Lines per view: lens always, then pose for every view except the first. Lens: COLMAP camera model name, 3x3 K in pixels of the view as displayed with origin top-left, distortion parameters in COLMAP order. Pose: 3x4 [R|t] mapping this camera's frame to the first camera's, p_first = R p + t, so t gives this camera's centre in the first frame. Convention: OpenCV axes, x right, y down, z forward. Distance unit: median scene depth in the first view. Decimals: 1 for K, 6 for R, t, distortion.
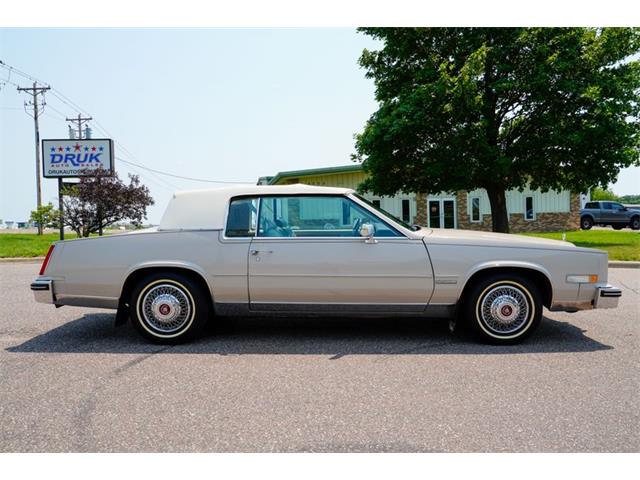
lens RADIAL K [[561.2, 0, 320.0], [0, 561.2, 240.0], [0, 0, 1]] dist [-0.095260, 0.199579]
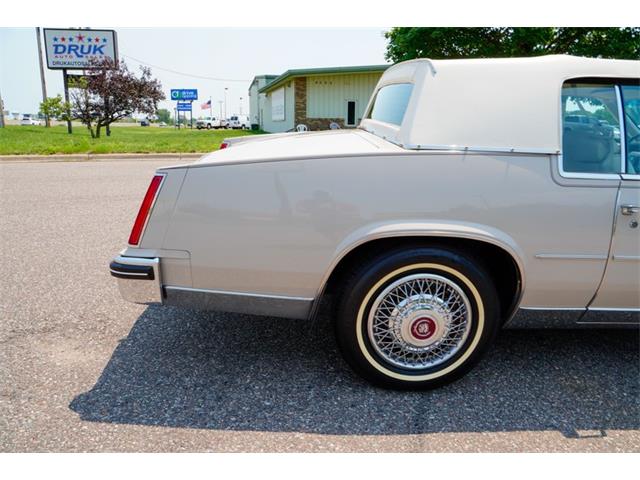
lens RADIAL K [[480.8, 0, 320.0], [0, 480.8, 240.0], [0, 0, 1]] dist [-0.124159, 0.095106]
pose [[0.997733, 0.020584, 0.064076, -0.058995], [-0.033690, 0.976957, 0.210759, -0.003628], [-0.058261, -0.212440, 0.975436, 0.097875]]
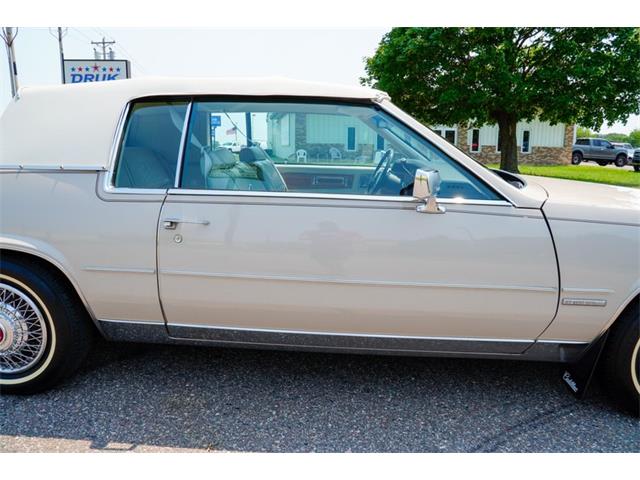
lens RADIAL K [[480.8, 0, 320.0], [0, 480.8, 240.0], [0, 0, 1]] dist [-0.124159, 0.095106]
pose [[0.999321, 0.036295, -0.006271, 0.001061], [-0.034795, 0.986094, 0.162505, -0.004746], [0.012082, -0.162176, 0.986688, 0.094221]]
